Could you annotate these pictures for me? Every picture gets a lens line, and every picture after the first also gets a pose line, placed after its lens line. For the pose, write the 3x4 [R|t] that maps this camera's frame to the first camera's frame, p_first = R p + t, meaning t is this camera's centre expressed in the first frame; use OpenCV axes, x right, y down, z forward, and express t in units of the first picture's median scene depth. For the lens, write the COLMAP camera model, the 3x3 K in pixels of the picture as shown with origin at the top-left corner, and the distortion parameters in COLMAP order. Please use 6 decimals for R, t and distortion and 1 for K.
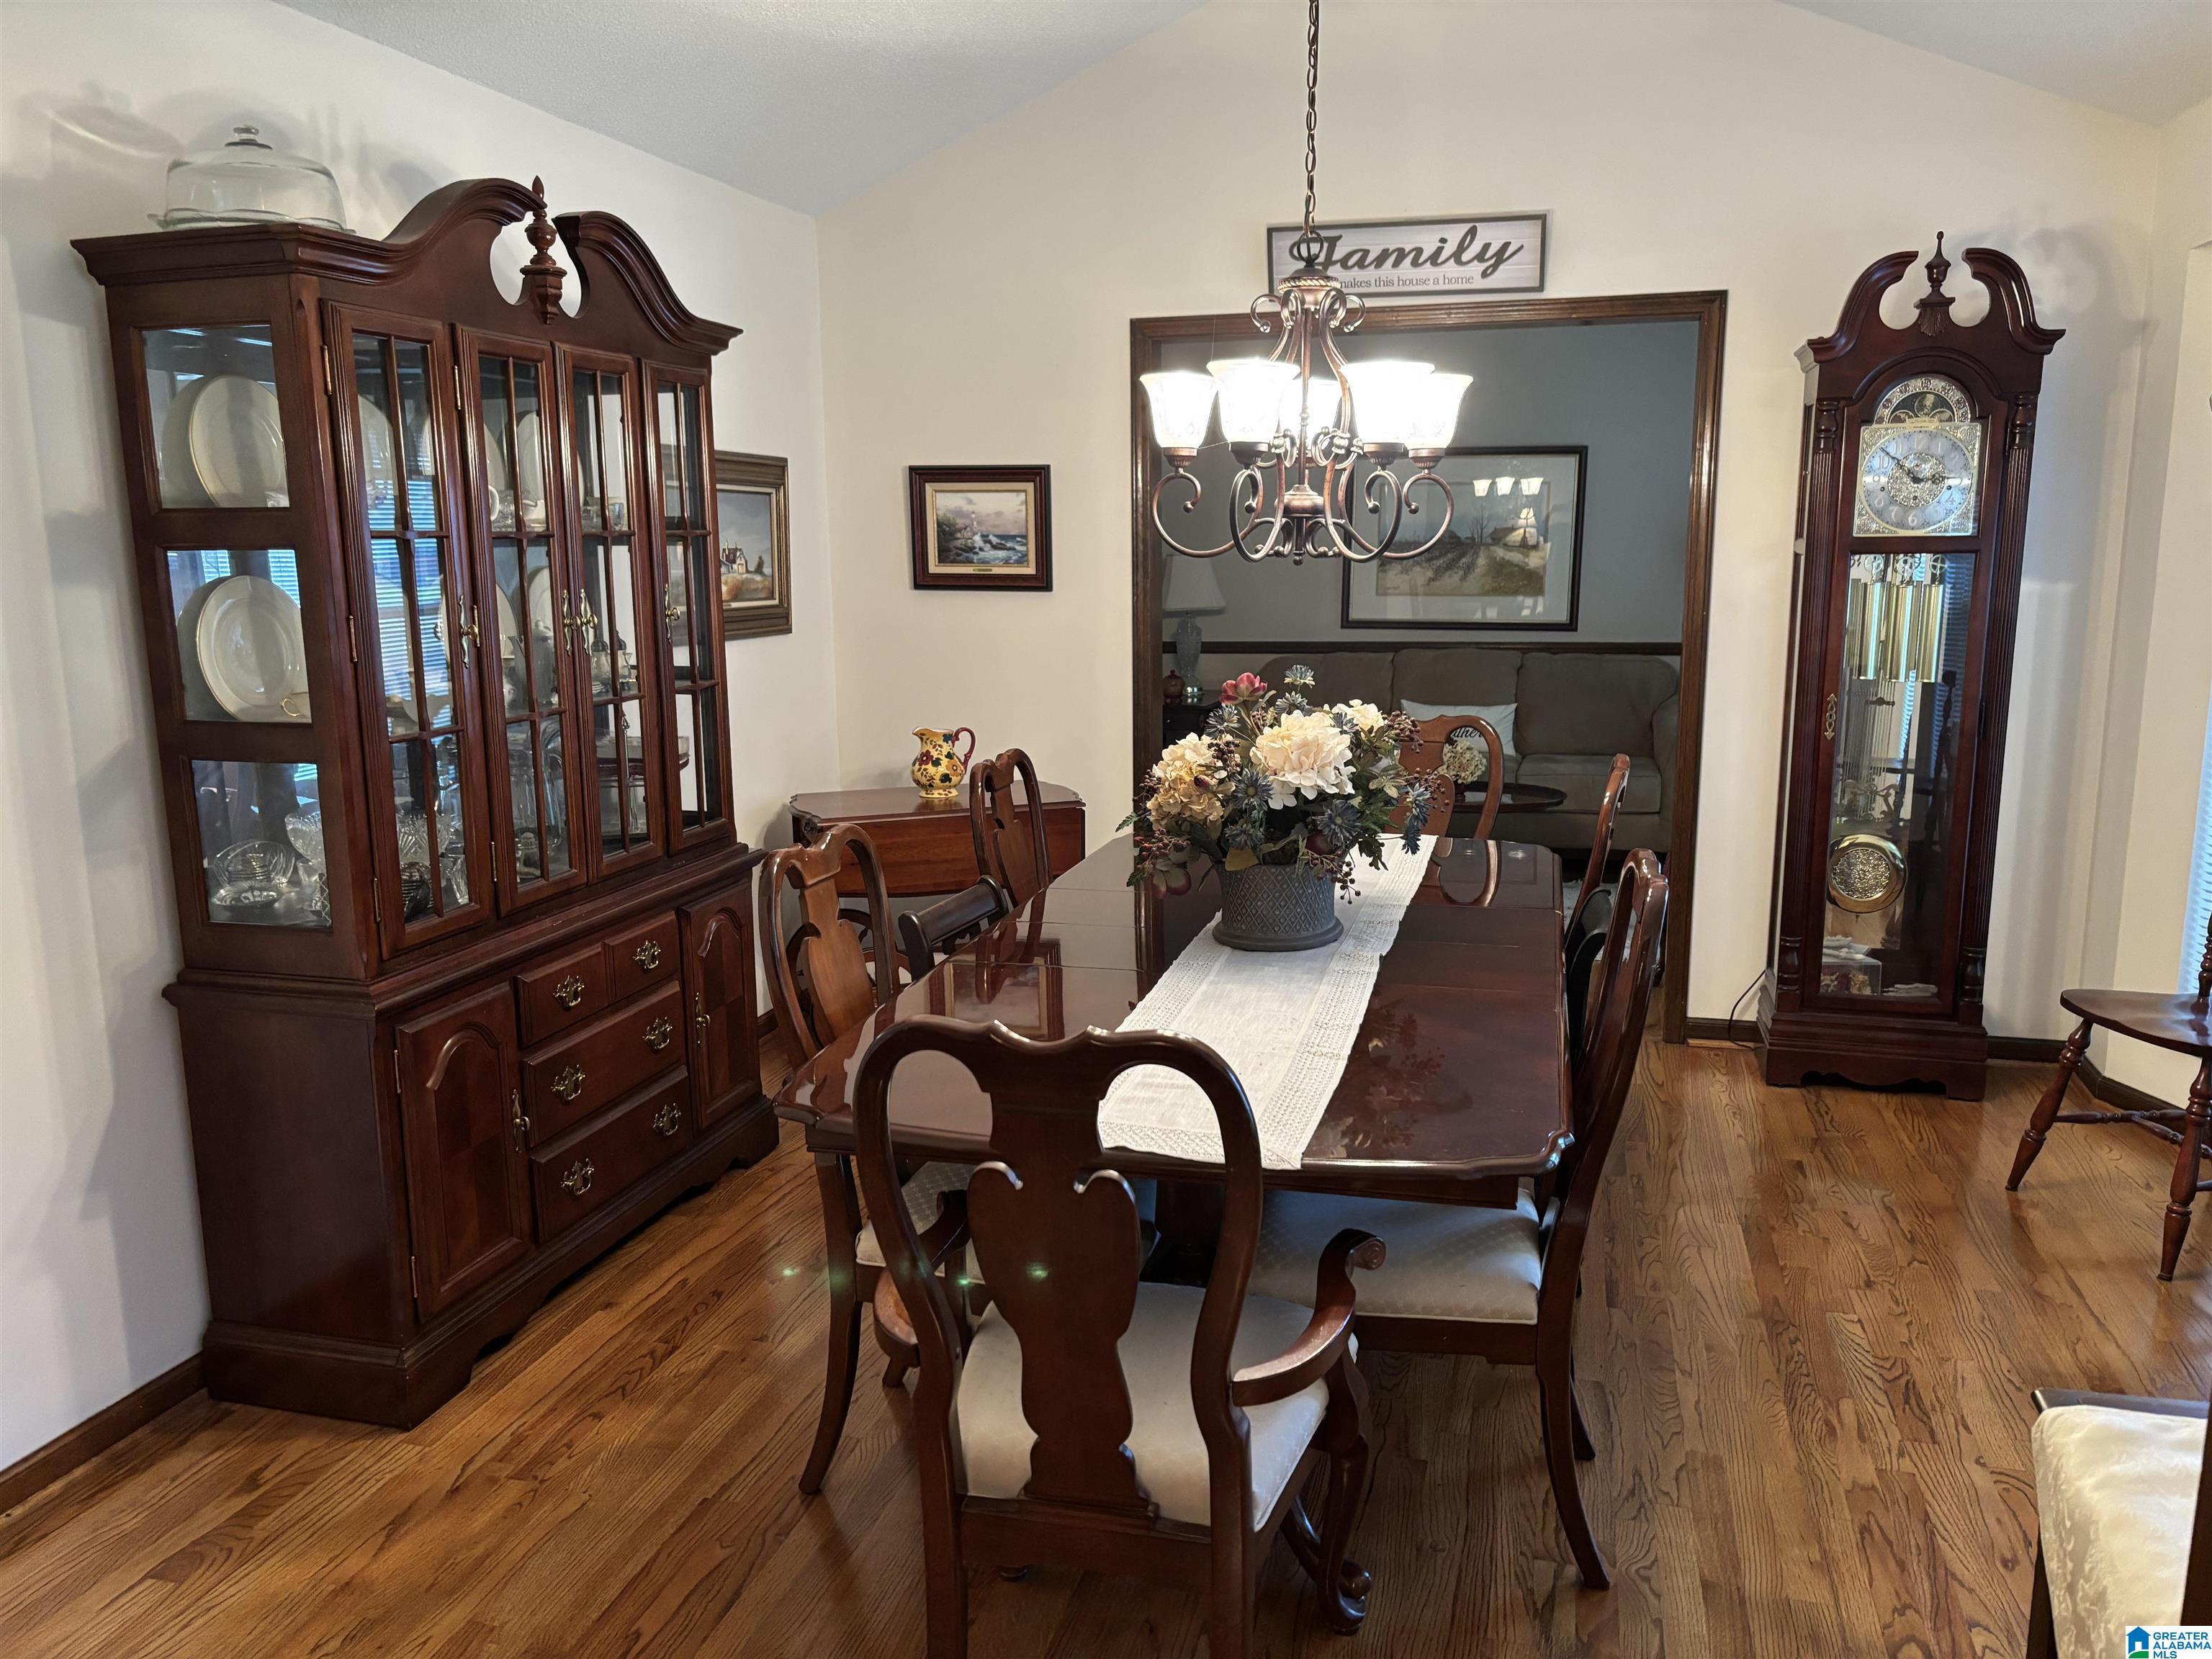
lens RADIAL K [[1686.8, 0, 1106.2], [0, 1686.8, 829.4], [0, 0, 1]] dist [0.040108, -0.035657]
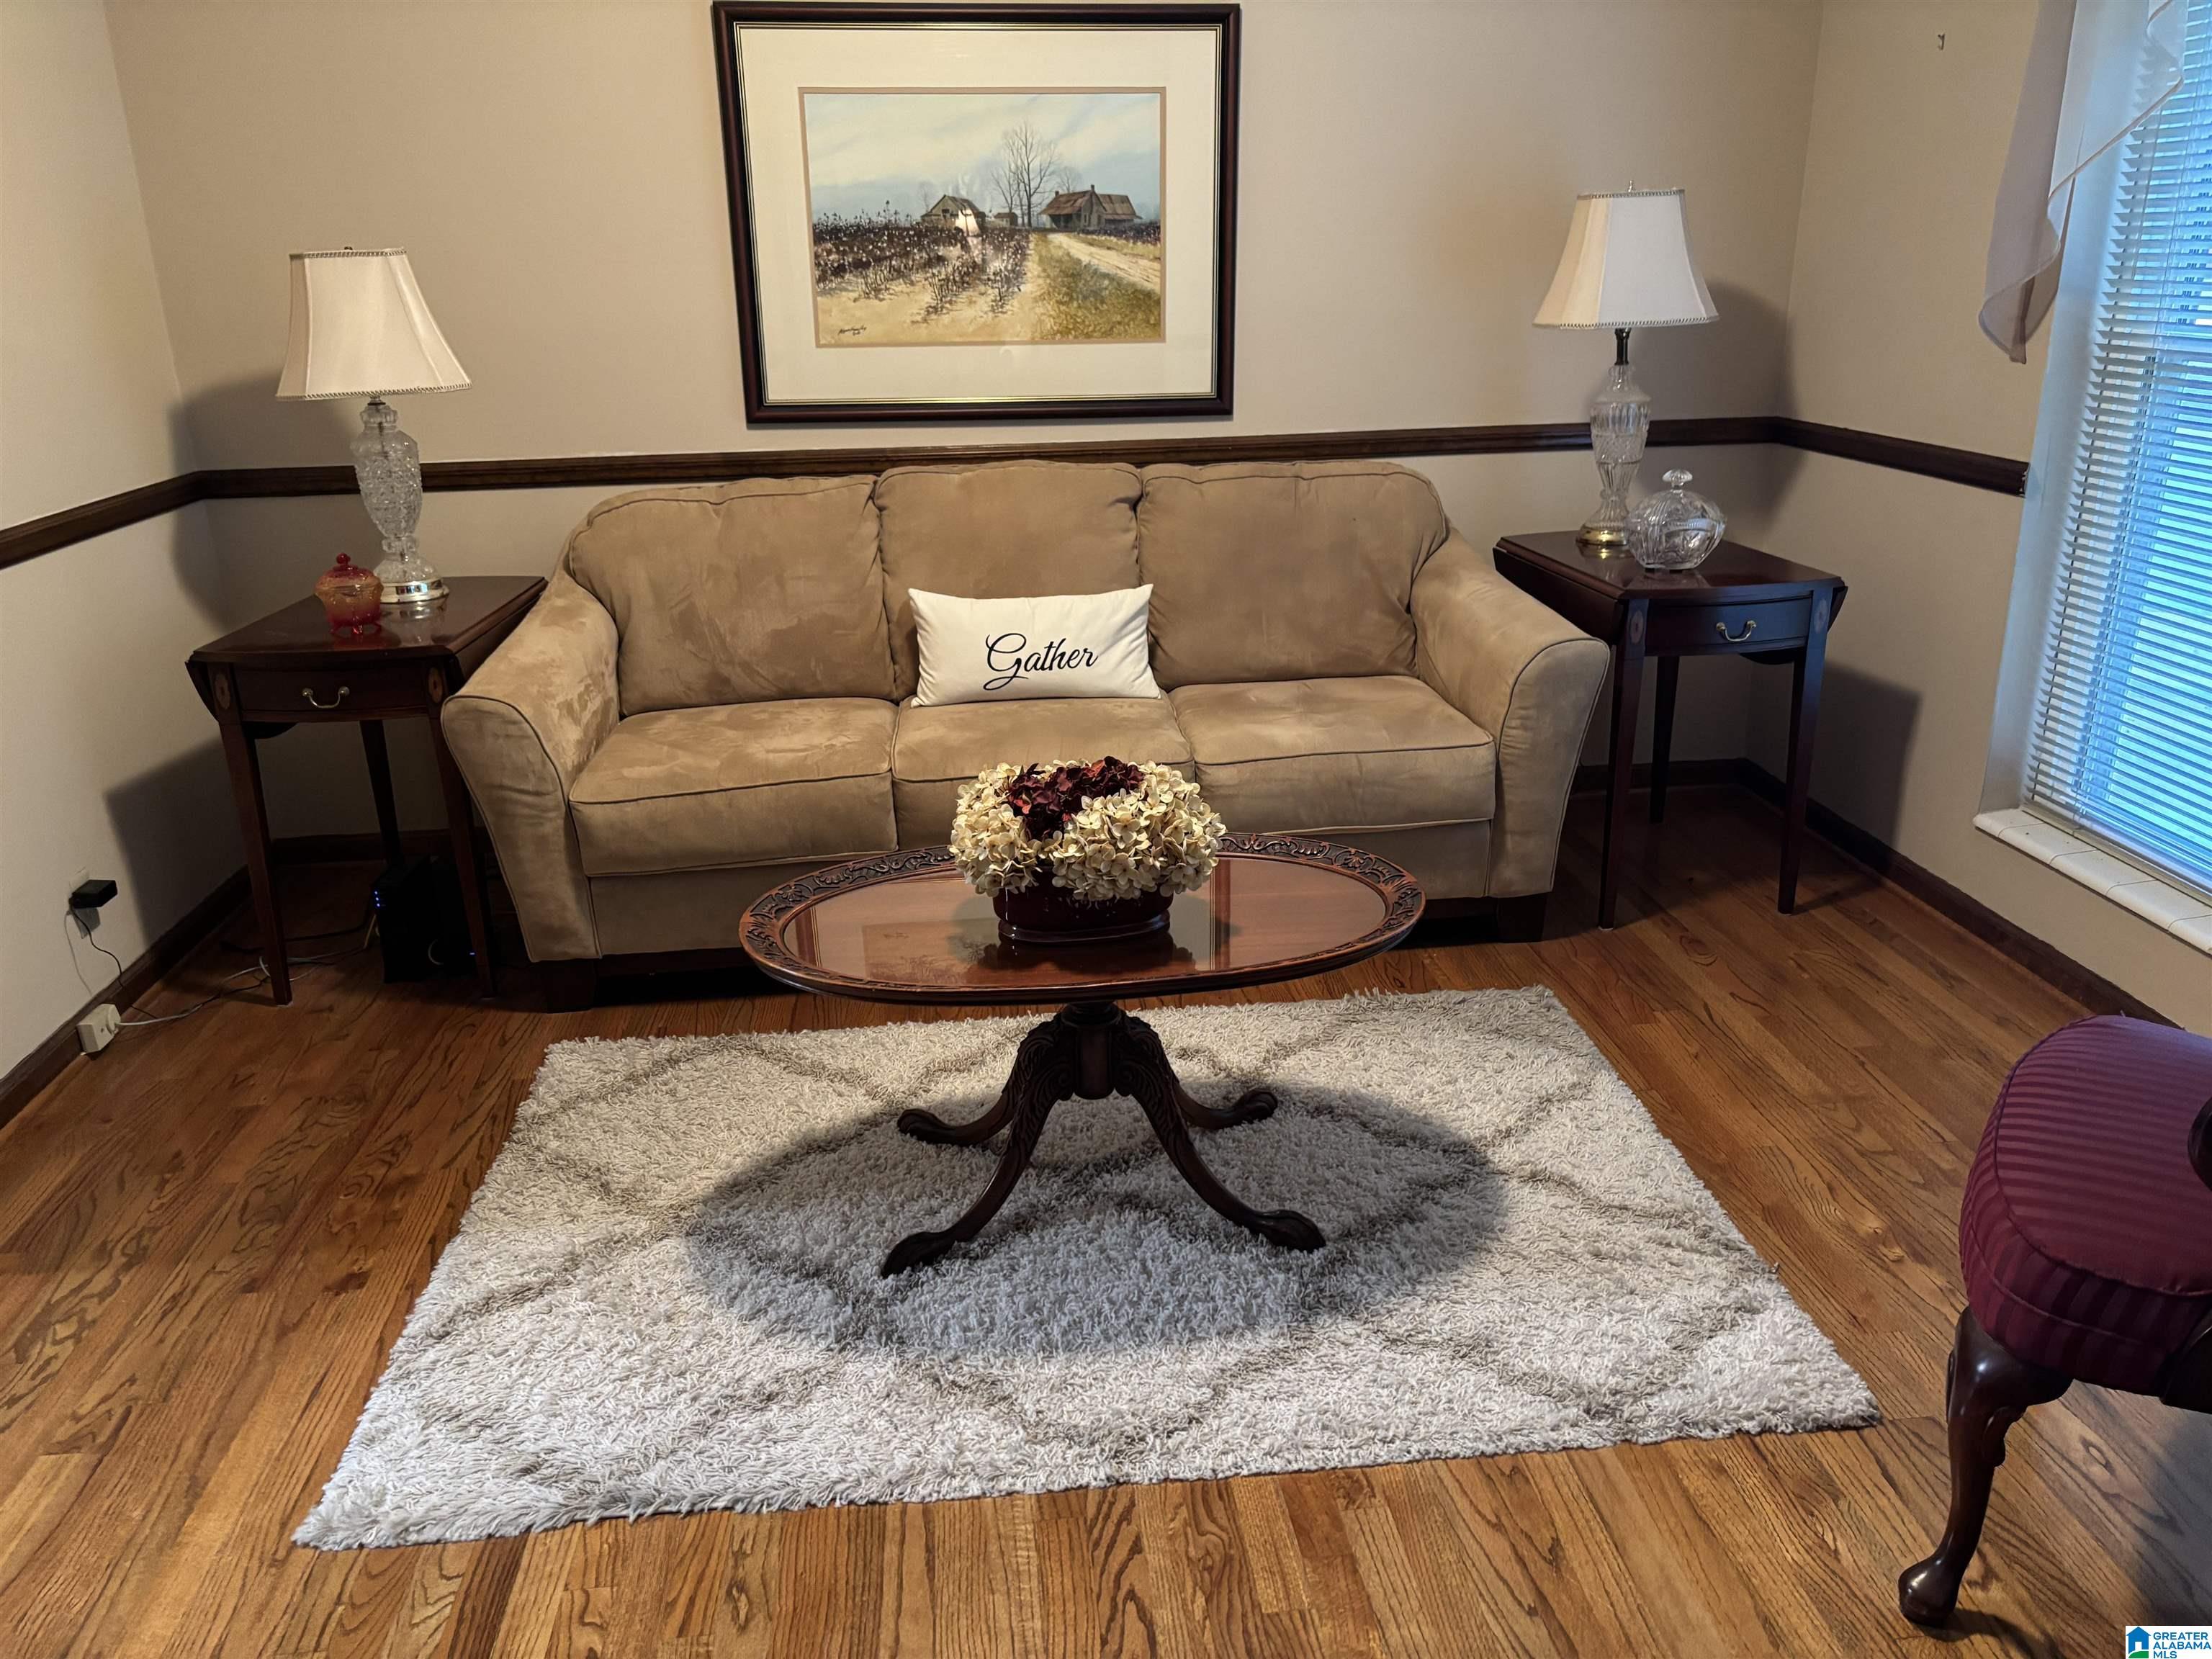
lens RADIAL K [[1686.8, 0, 1120.0], [0, 1686.8, 826.3], [0, 0, 1]] dist [0.040108, -0.035657]
pose [[0.929877, -0.119160, 0.348036, 0.061643], [0.066586, 0.984977, 0.159332, -0.079025], [-0.361794, -0.124985, 0.923842, 0.538118]]
